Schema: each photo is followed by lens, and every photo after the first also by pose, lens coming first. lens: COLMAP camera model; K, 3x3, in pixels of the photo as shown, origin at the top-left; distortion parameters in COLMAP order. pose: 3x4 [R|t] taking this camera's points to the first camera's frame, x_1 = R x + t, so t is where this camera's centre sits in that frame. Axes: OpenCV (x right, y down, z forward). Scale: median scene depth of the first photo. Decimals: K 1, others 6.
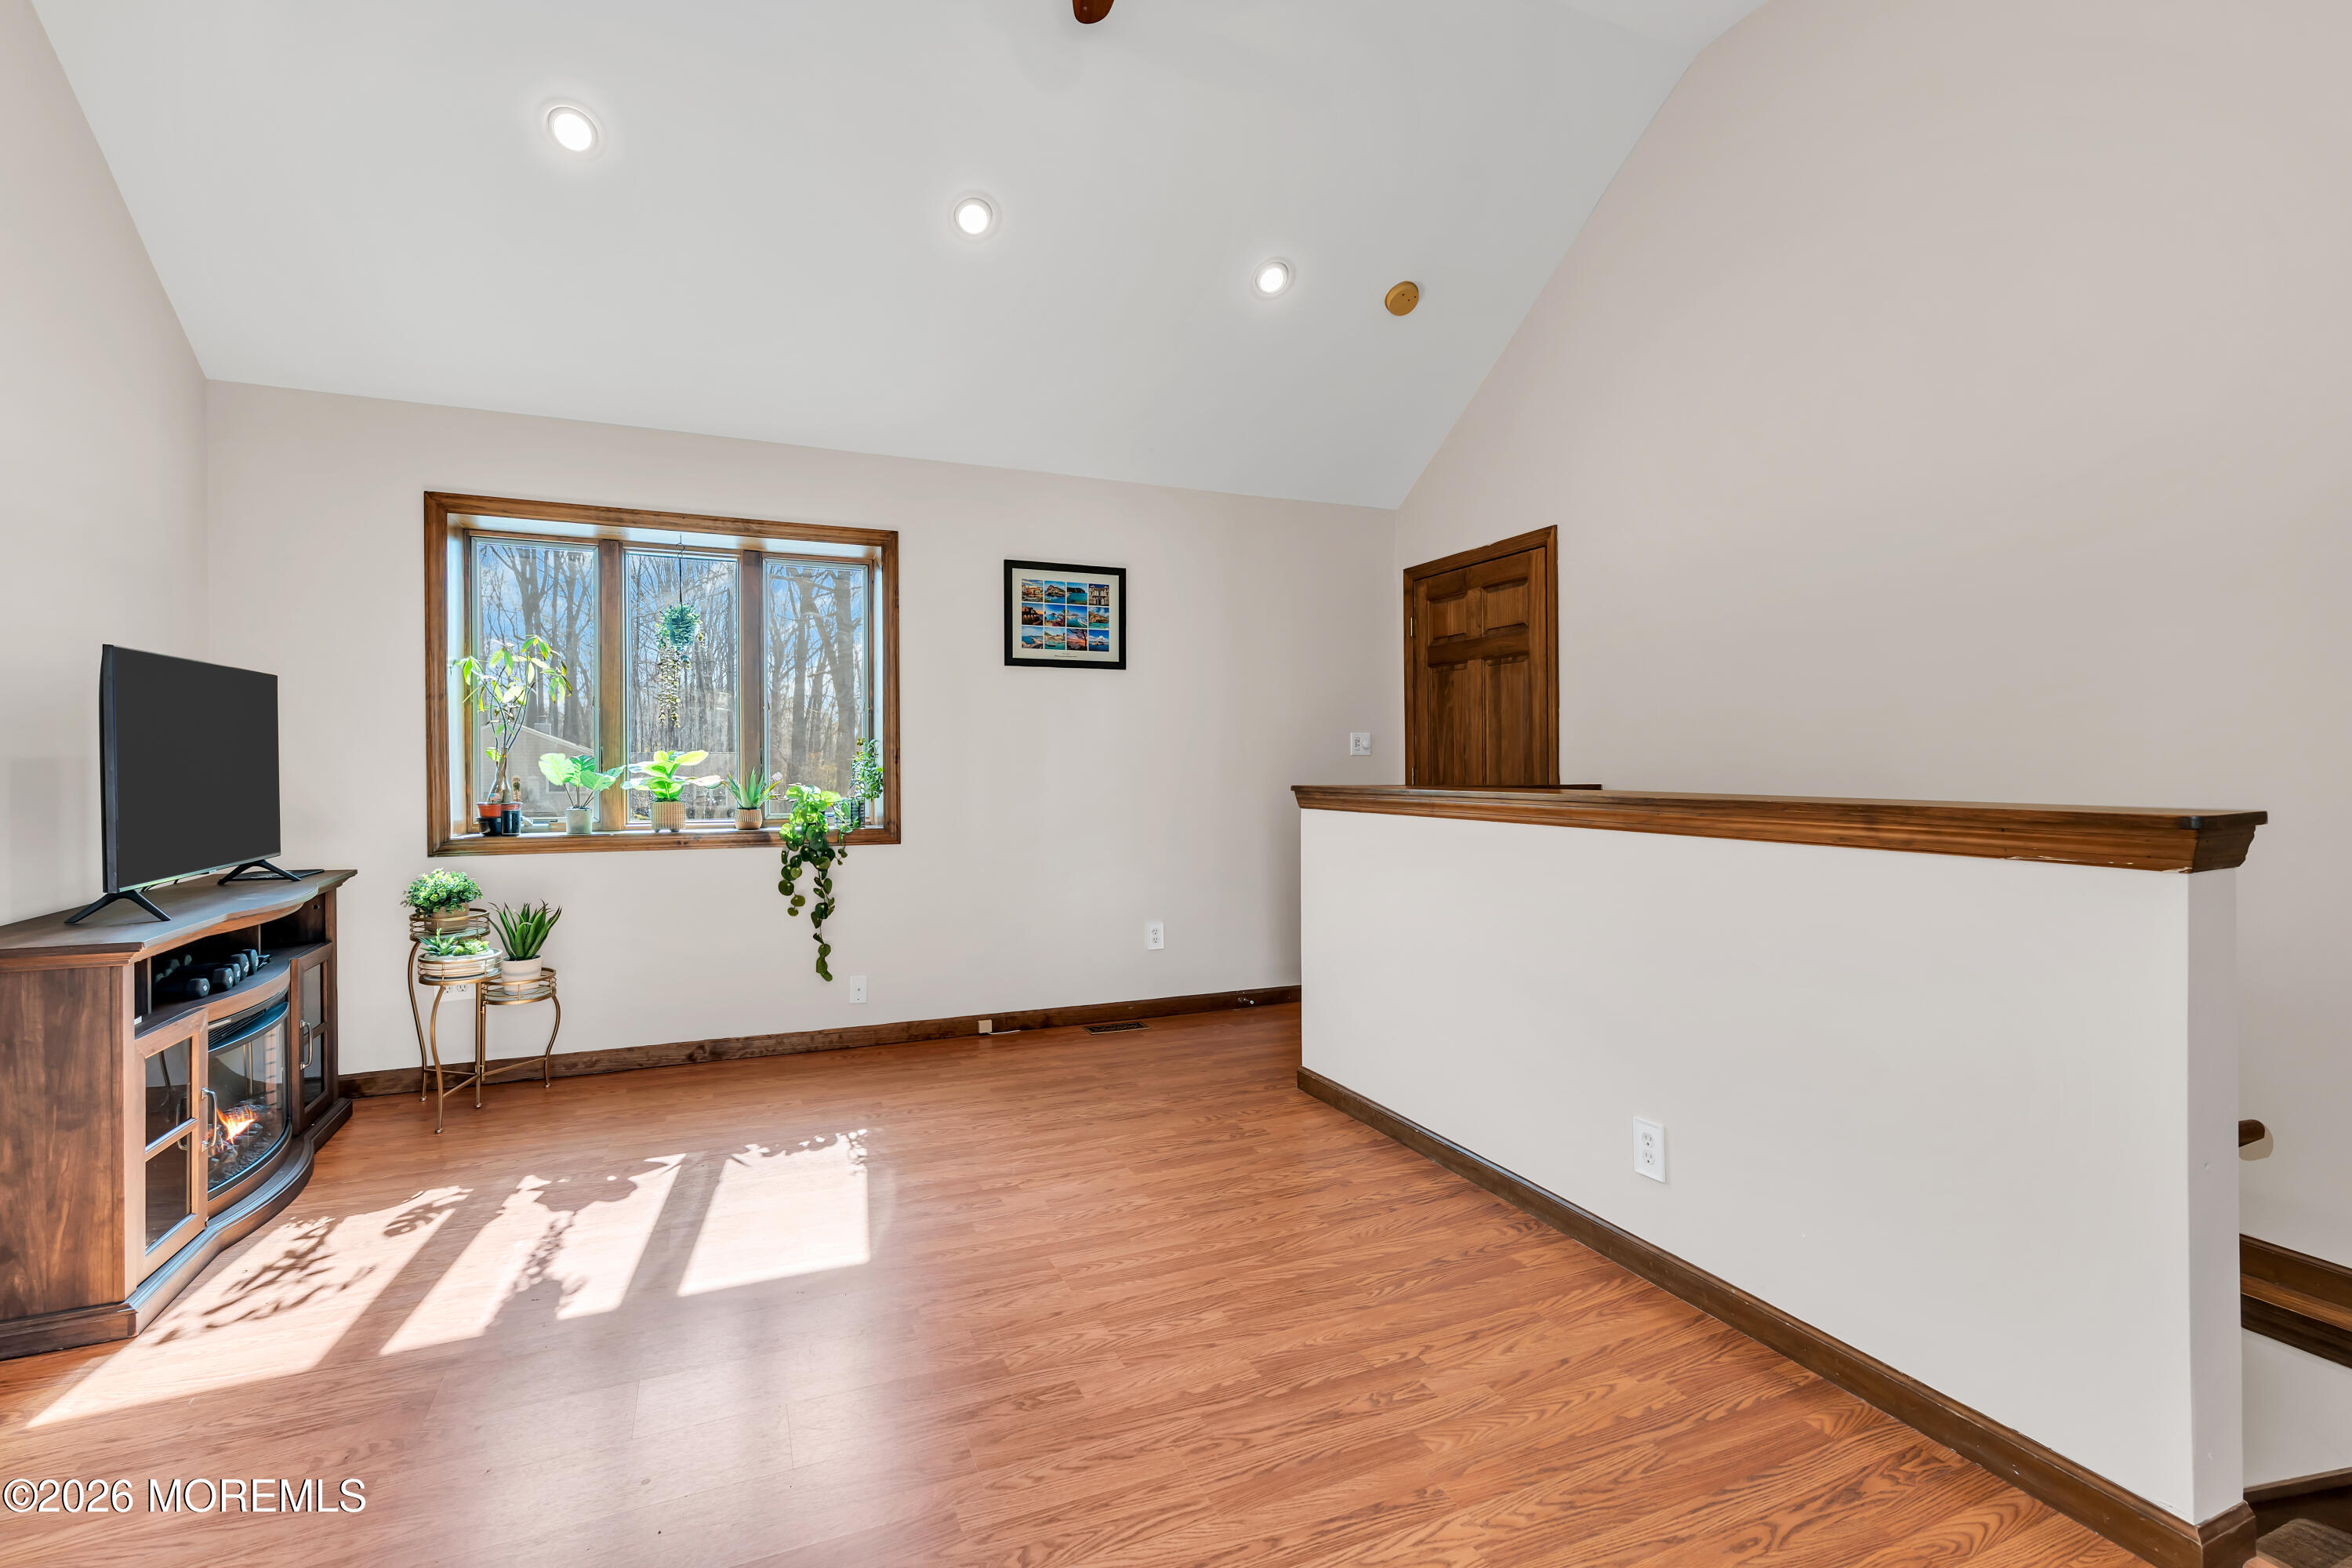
lens RADIAL K [[1059.6, 0, 1178.2], [0, 1059.6, 765.1], [0, 0, 1]] dist [0.001492, 0.002387]
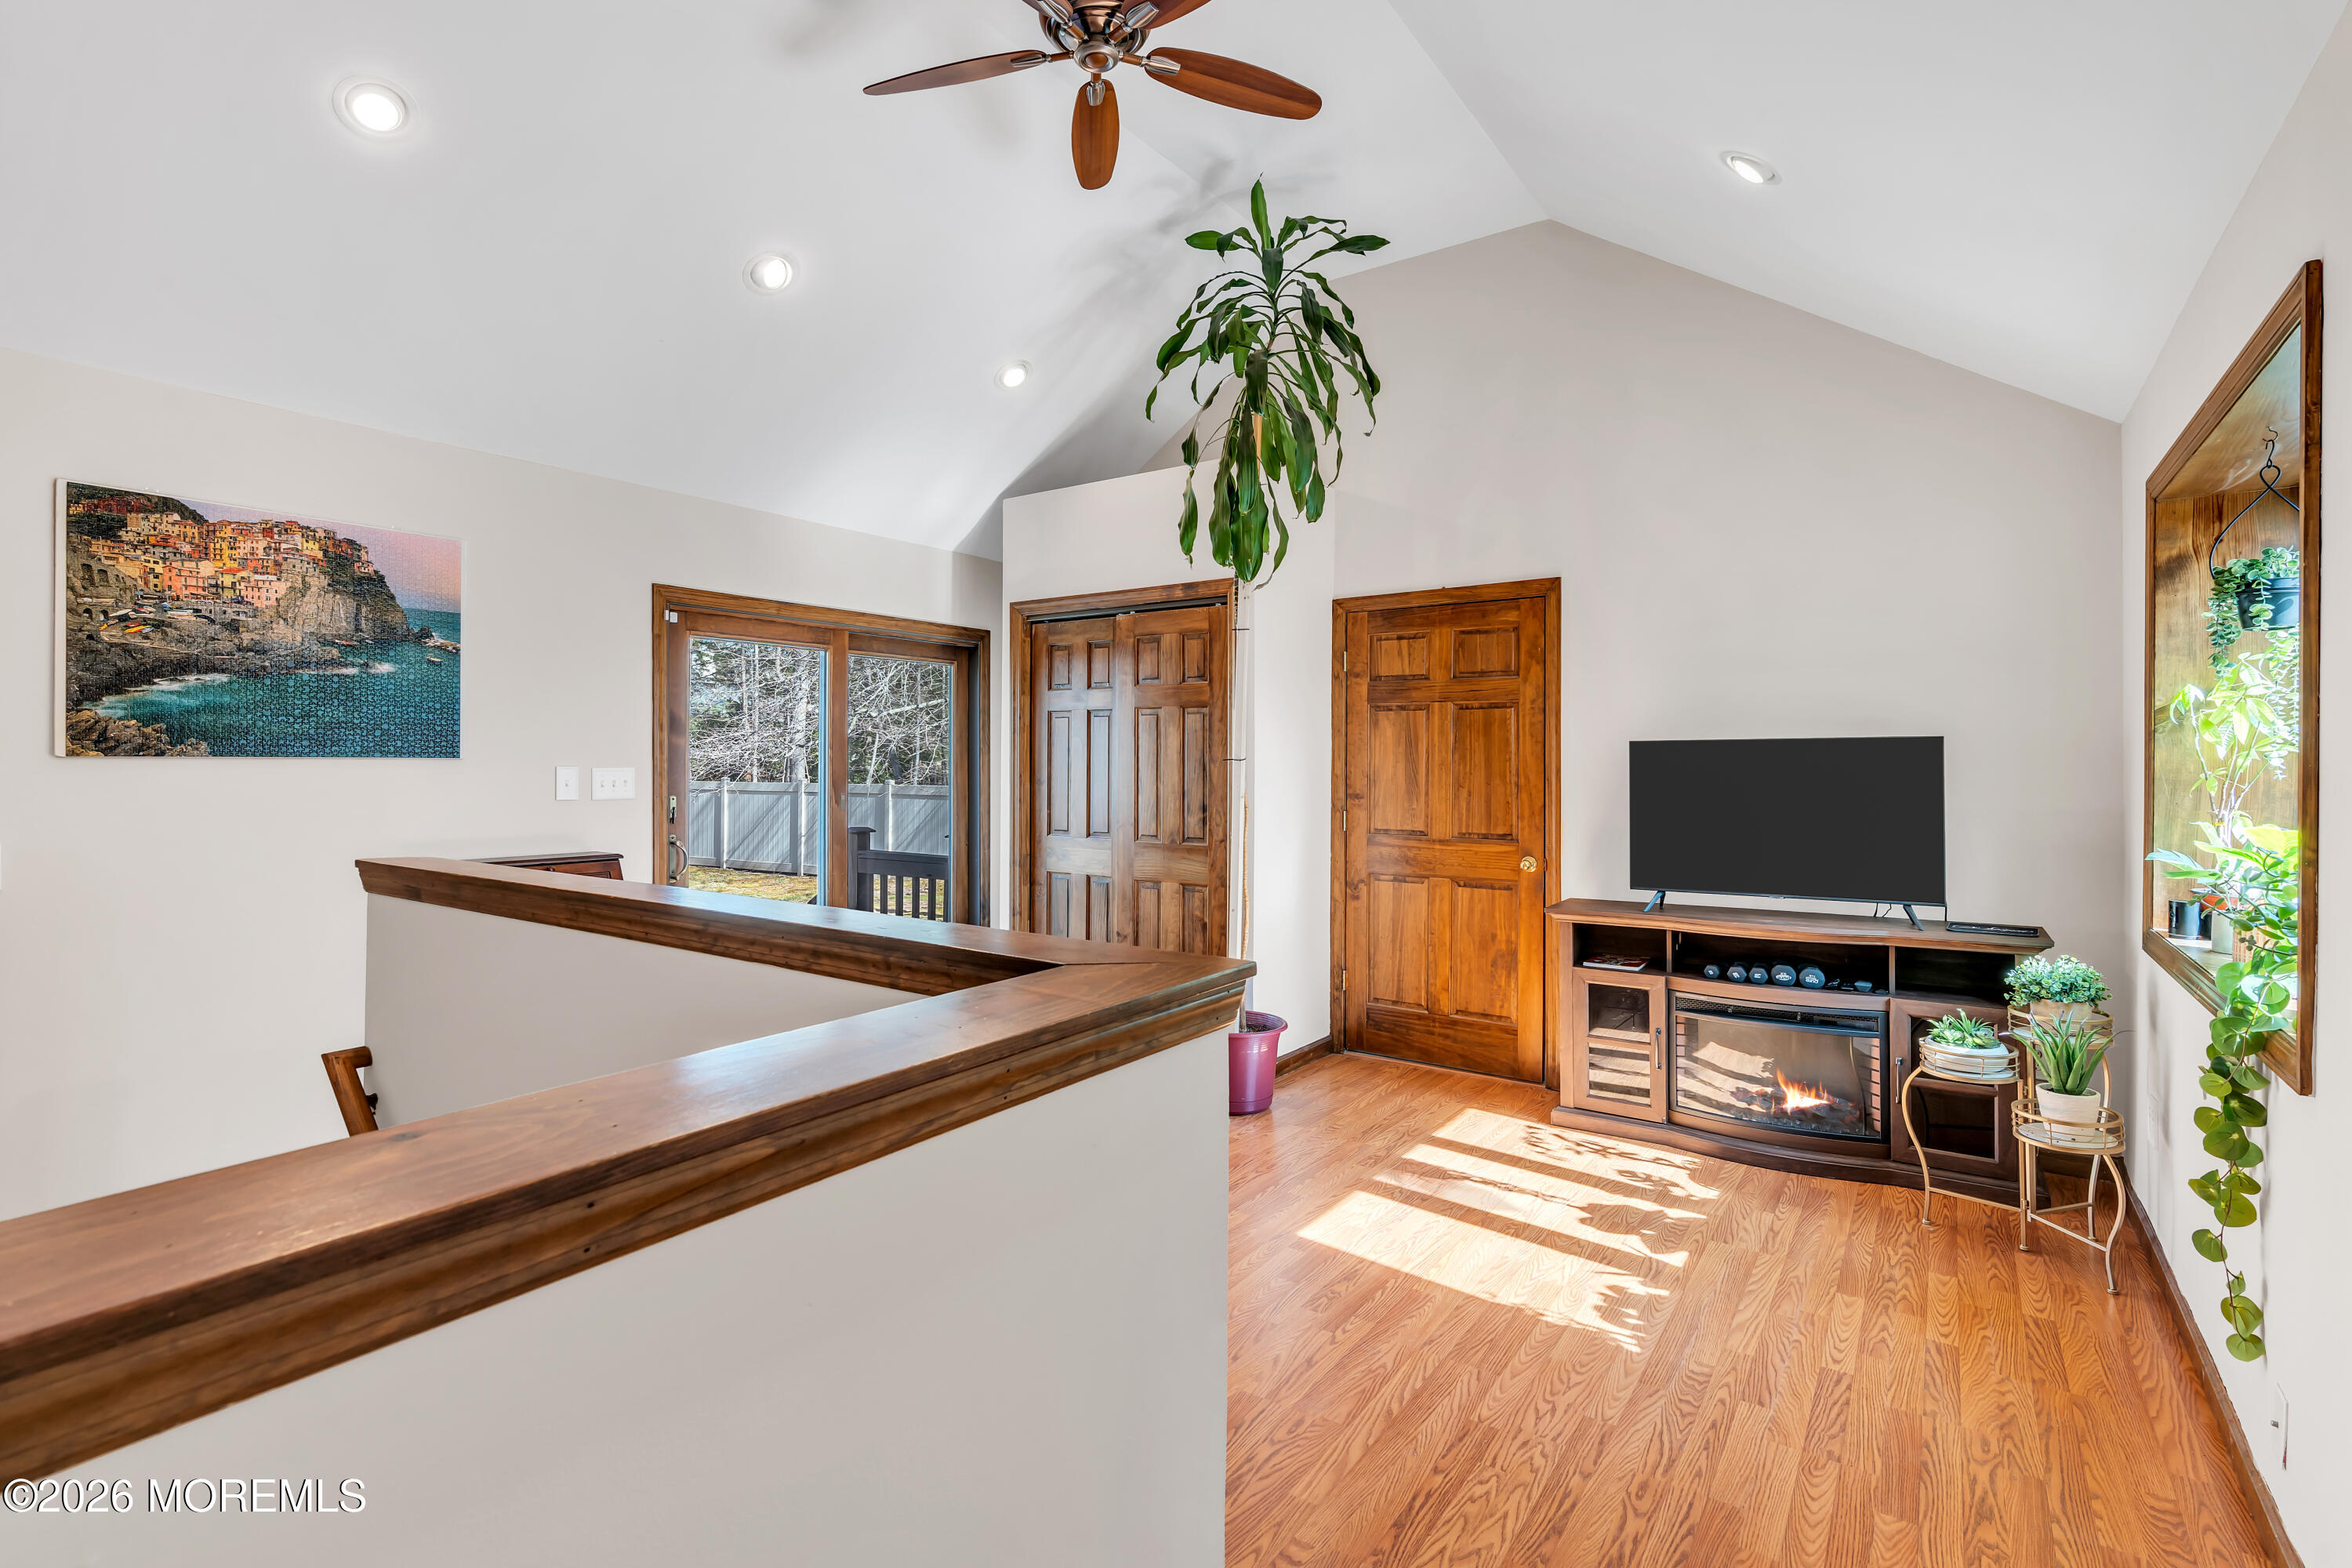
lens RADIAL K [[1118.7, 0, 1182.2], [0, 1118.7, 759.9], [0, 0, 1]] dist [-0.001398, 0.000271]
pose [[-0.845352, -0.002715, -0.534203, 0.481698], [-0.003319, 0.999994, 0.000170, -0.073244], [0.534200, 0.001917, -0.845356, 1.908218]]
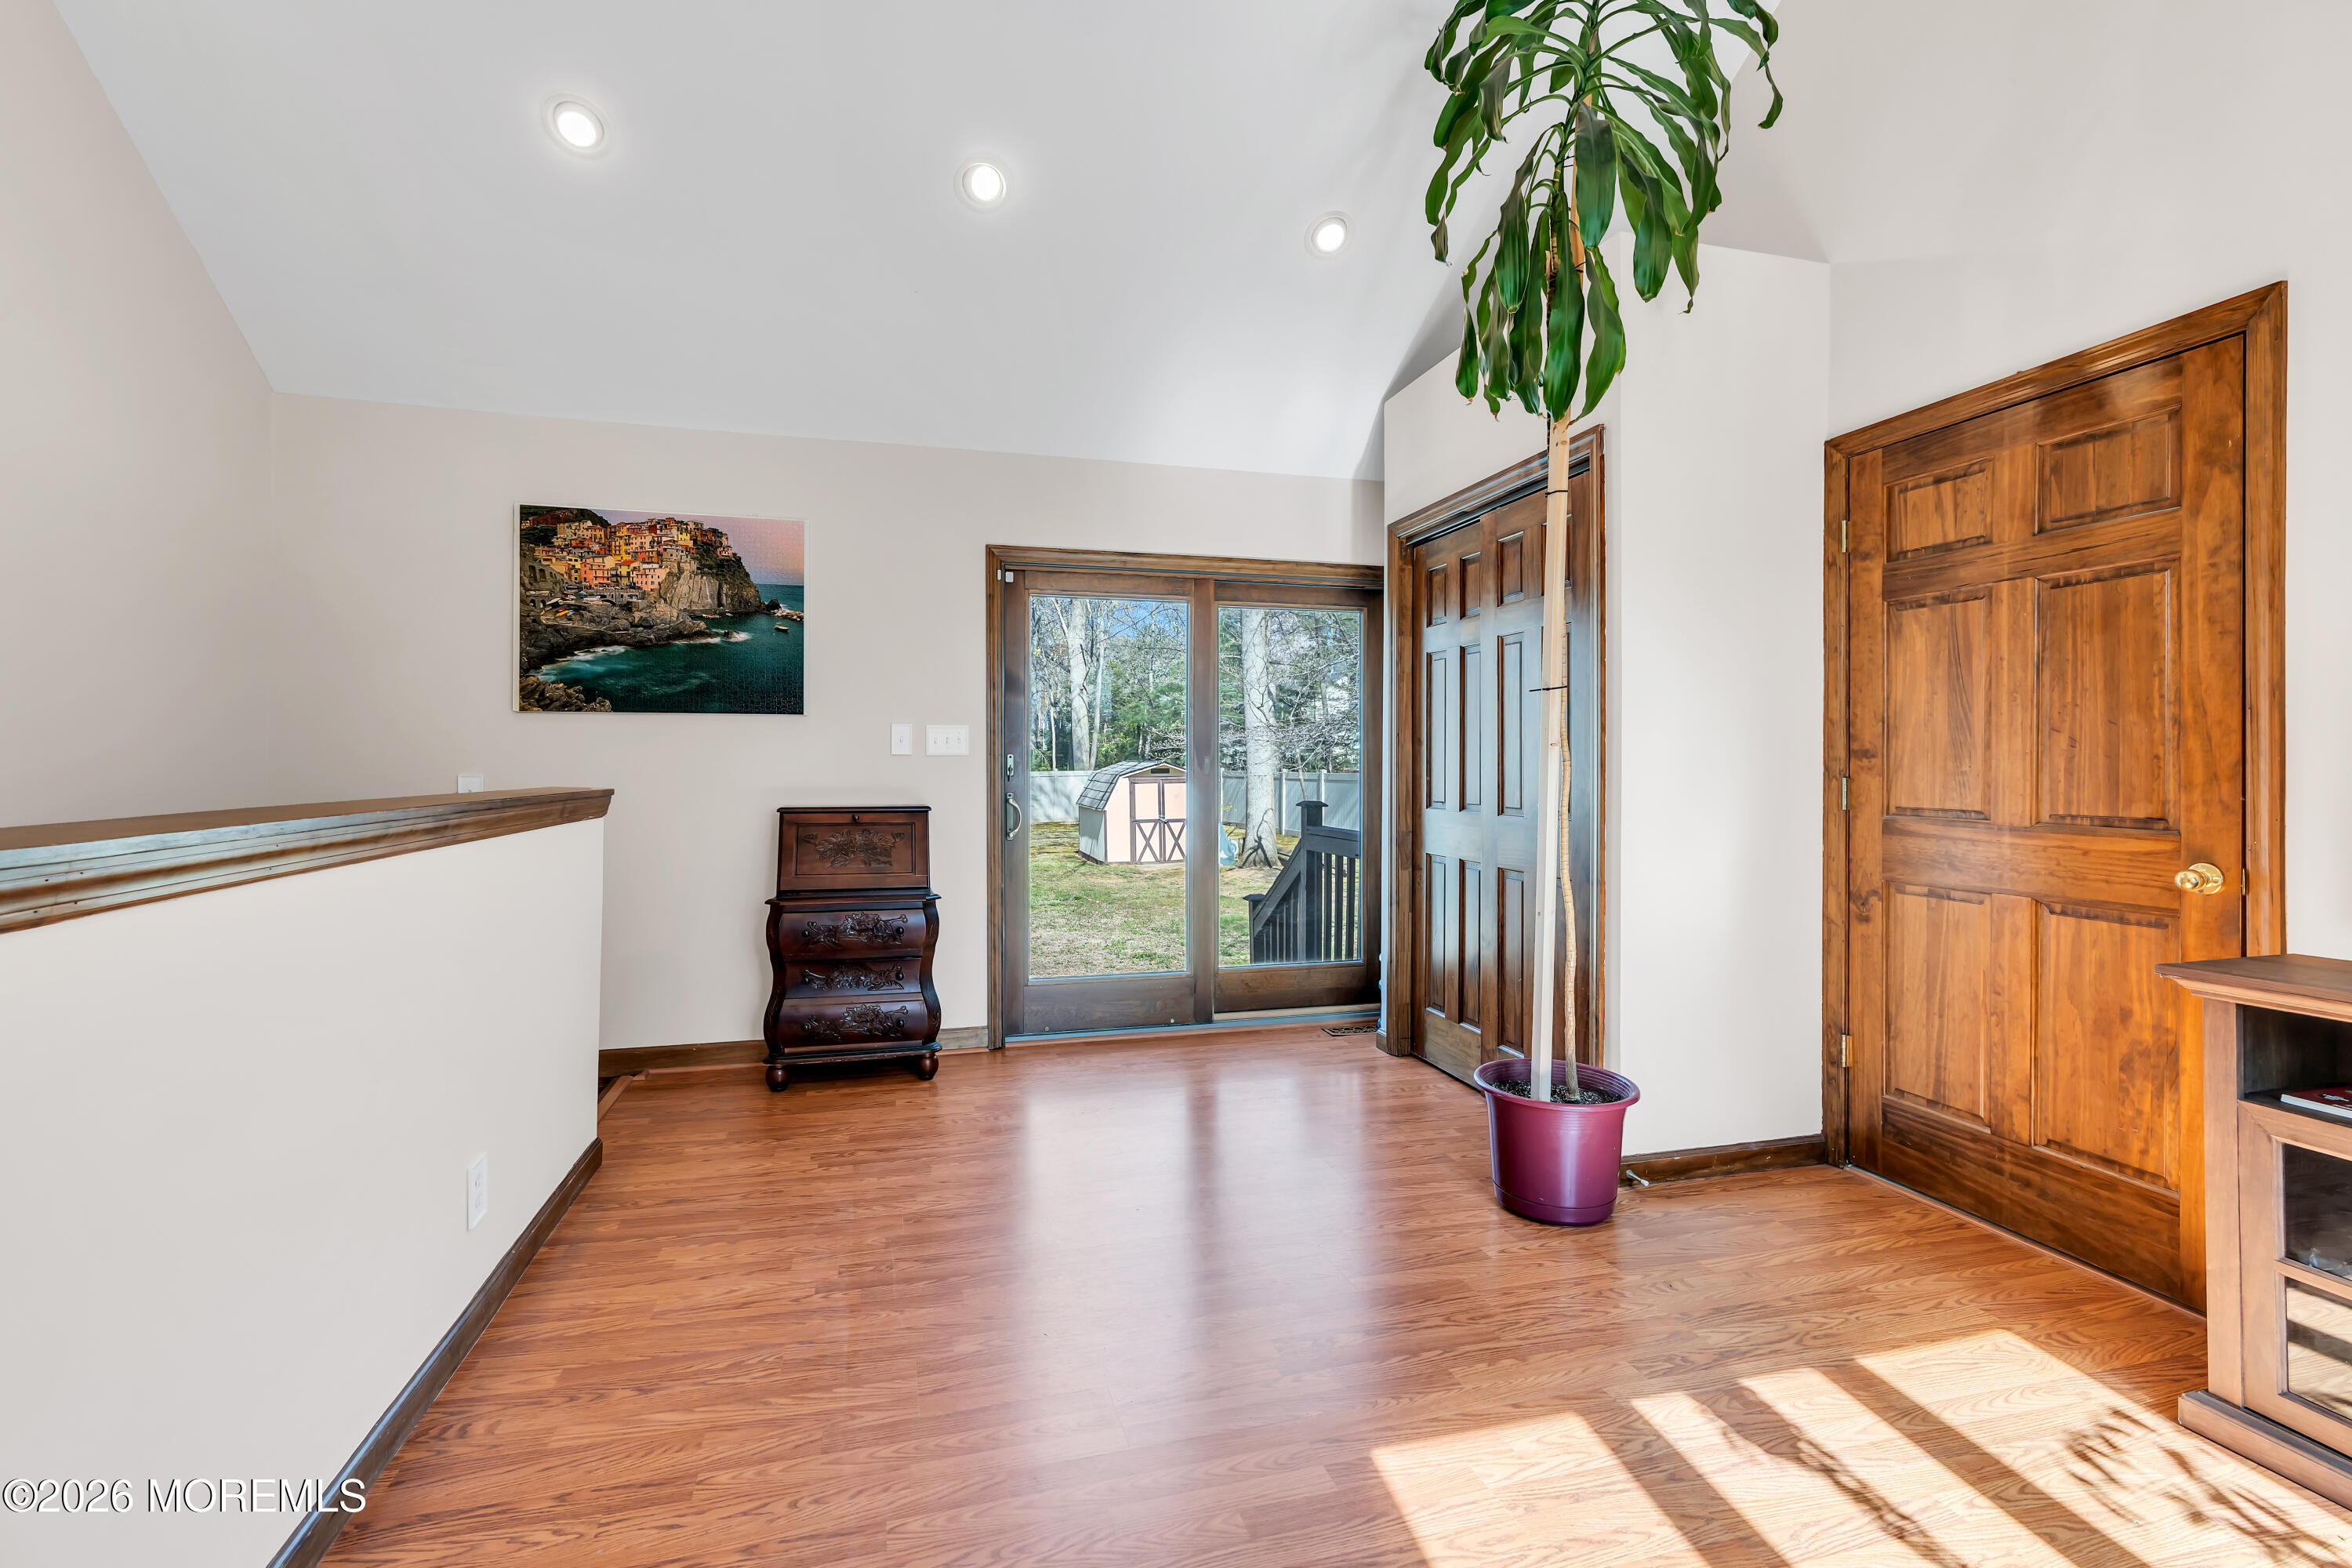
lens RADIAL K [[1059.6, 0, 1178.2], [0, 1059.6, 765.1], [0, 0, 1]] dist [0.001492, 0.002387]
pose [[-0.991023, 0.001097, 0.133684, -0.243174], [0.001549, 0.999993, 0.003281, -0.003138], [-0.133680, 0.003459, -0.991019, 1.642591]]
